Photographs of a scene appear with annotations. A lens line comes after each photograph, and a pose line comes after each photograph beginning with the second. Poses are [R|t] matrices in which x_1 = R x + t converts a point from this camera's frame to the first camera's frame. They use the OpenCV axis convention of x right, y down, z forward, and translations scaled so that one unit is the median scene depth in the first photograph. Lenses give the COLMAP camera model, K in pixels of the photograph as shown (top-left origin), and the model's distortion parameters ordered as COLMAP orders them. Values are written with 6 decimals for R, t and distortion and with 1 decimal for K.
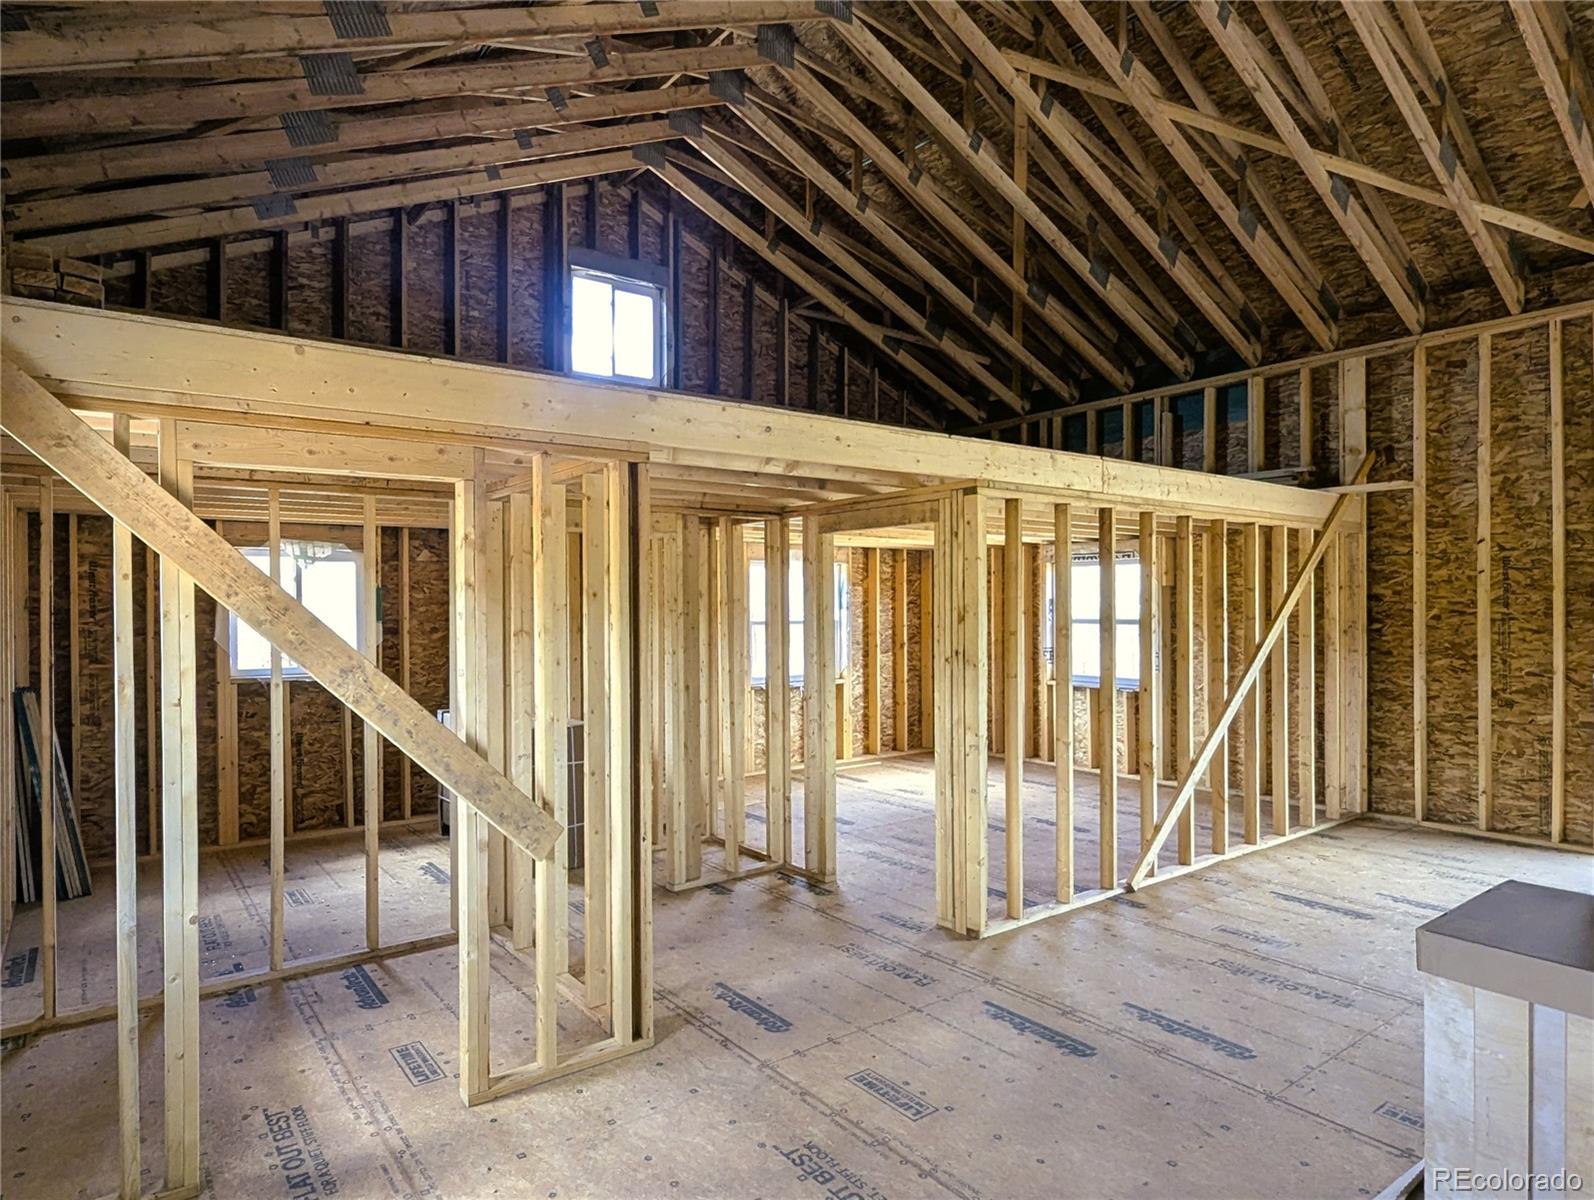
lens RADIAL K [[948.0, 0, 790.7], [0, 948.0, 606.4], [0, 0, 1]] dist [-0.001498, -0.000204]
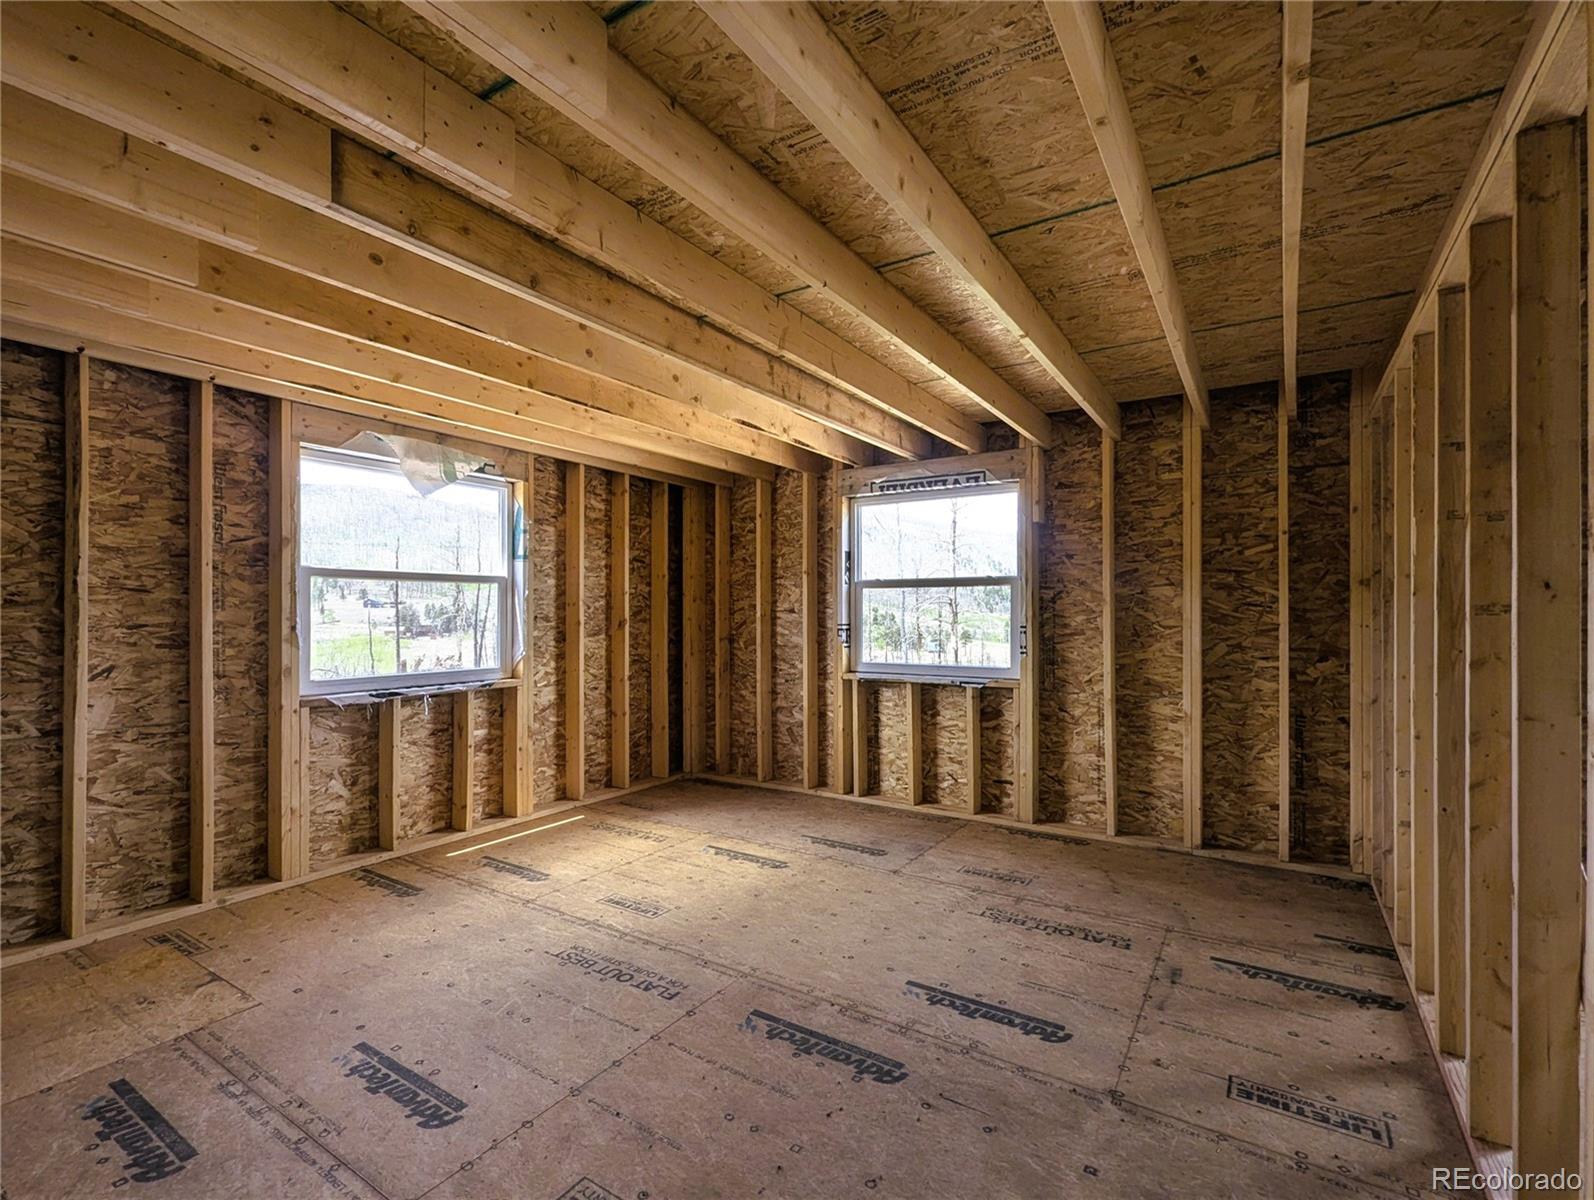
lens RADIAL K [[729.1, 0, 801.8], [0, 729.1, 612.5], [0, 0, 1]] dist [-0.003292, -0.000327]
pose [[0.941036, 0.005393, 0.338264, 0.066373], [-0.003008, 0.999967, -0.007575, 0.037444], [-0.338293, 0.006111, 0.941021, 0.500601]]
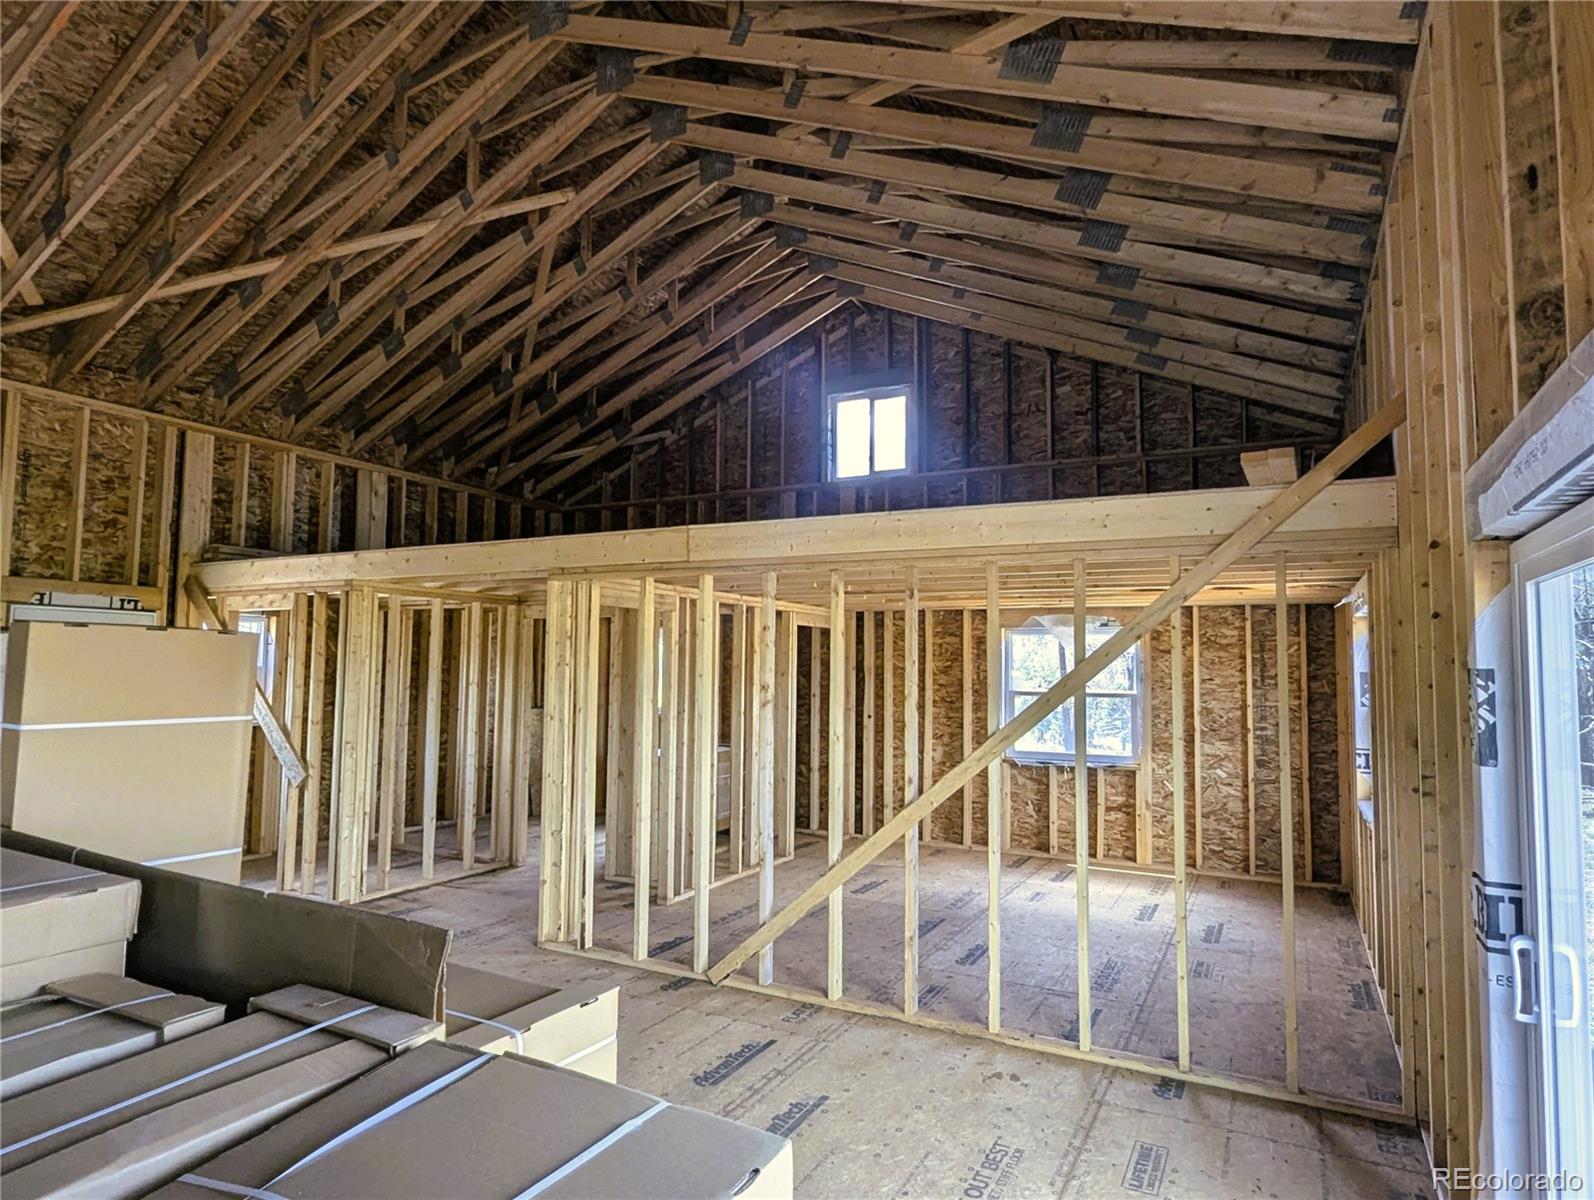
lens RADIAL K [[947.0, 0, 797.0], [0, 947.0, 600.0], [0, 0, 1]] dist [-0.000243, 0.000006]
pose [[0.415226, -0.053893, -0.908120, 0.671361], [-0.019388, 0.997493, -0.068062, -0.005778], [0.909512, 0.045868, 0.413140, 0.362247]]
